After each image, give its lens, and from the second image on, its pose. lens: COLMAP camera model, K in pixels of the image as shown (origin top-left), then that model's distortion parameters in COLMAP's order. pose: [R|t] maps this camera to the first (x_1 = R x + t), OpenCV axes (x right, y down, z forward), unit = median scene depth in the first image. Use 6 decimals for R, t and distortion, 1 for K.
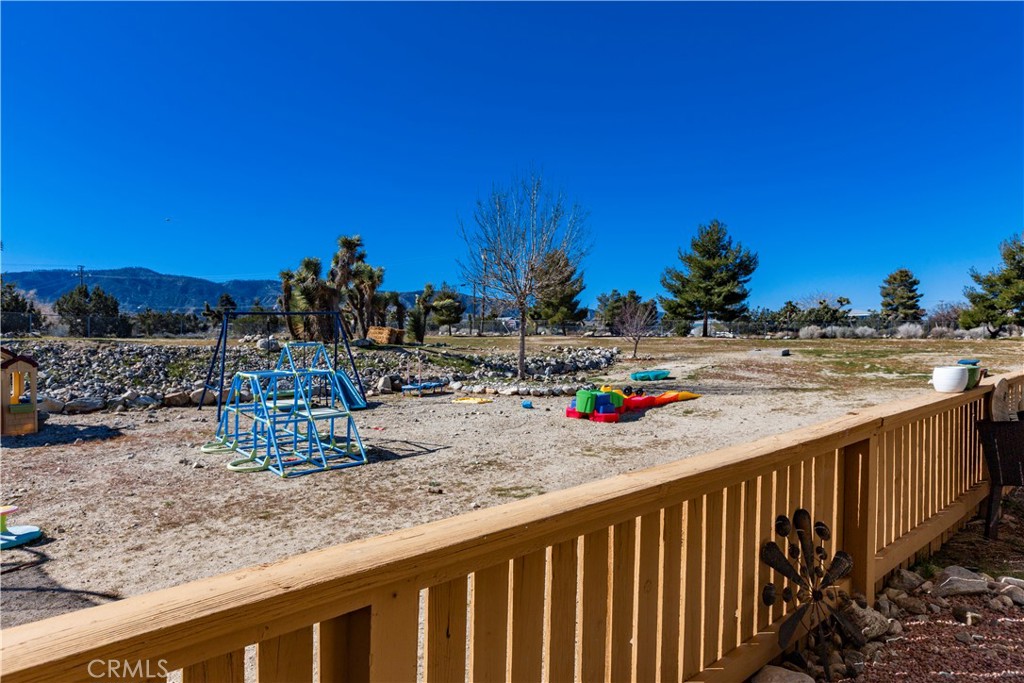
lens RADIAL K [[564.8, 0, 486.2], [0, 564.8, 347.3], [0, 0, 1]] dist [-0.002226, -0.000745]
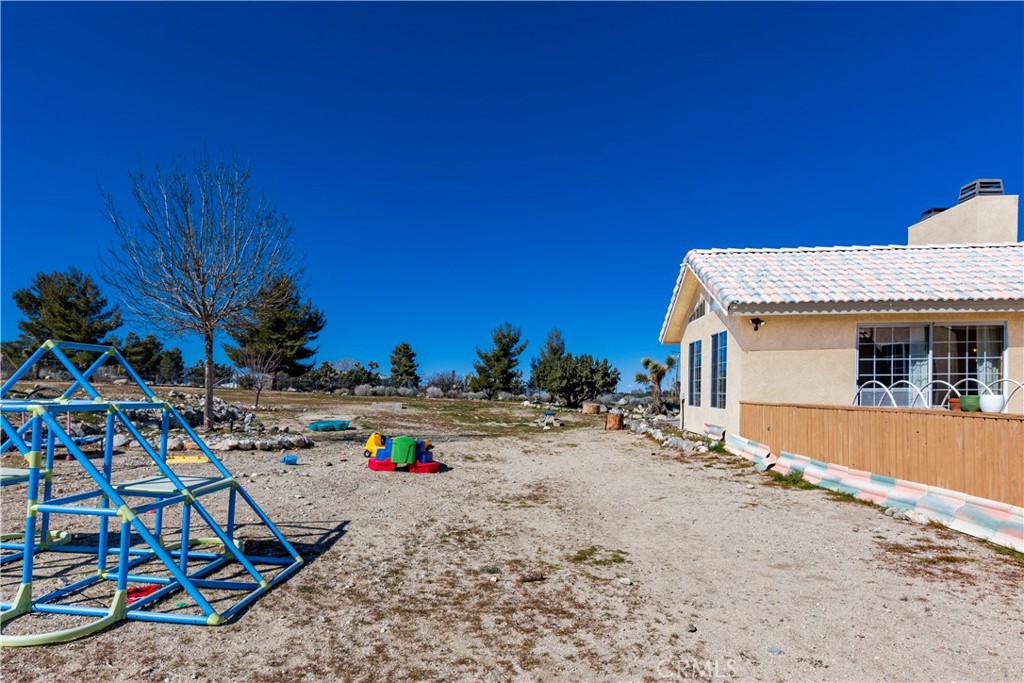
lens RADIAL K [[564.8, 0, 486.2], [0, 564.8, 347.3], [0, 0, 1]] dist [-0.002226, -0.000745]
pose [[0.655927, 0.098737, 0.748339, -0.246964], [-0.020519, 0.993374, -0.113082, 0.023665], [-0.754546, 0.058818, 0.653607, 0.225781]]
